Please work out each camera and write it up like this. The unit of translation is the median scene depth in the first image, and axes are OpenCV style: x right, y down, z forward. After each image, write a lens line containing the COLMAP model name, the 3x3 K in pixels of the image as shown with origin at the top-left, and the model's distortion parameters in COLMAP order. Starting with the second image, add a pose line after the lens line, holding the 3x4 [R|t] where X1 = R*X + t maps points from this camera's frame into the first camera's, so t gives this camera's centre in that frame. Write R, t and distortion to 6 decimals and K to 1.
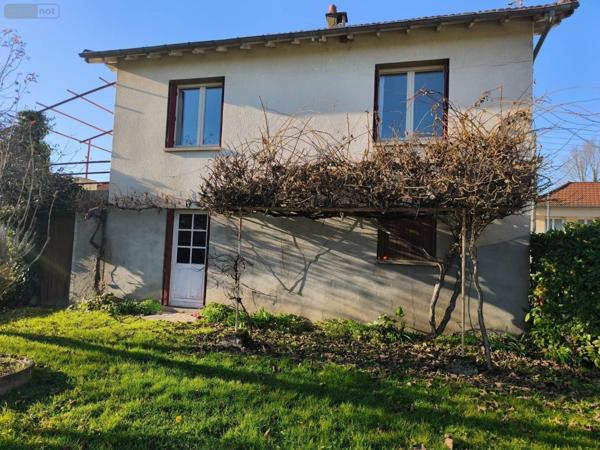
lens RADIAL K [[405.5, 0, 300.0], [0, 405.5, 225.0], [0, 0, 1]] dist [-0.002089, 0.000772]
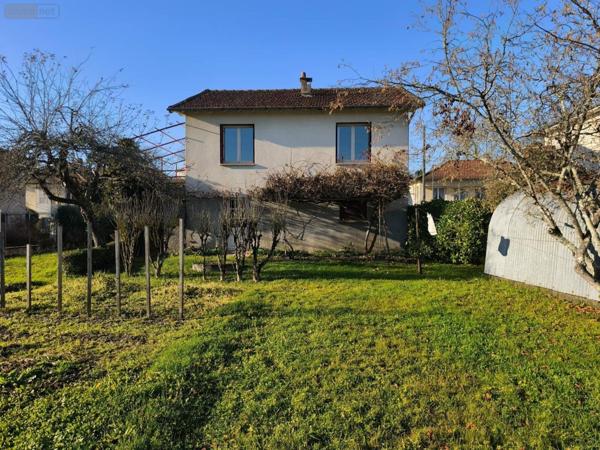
lens RADIAL K [[405.5, 0, 300.0], [0, 405.5, 225.0], [0, 0, 1]] dist [-0.002089, 0.000772]
pose [[0.978045, -0.041992, 0.204117, -0.414561], [0.026656, 0.996651, 0.077308, -0.054774], [-0.206680, -0.070170, 0.975889, -0.939612]]
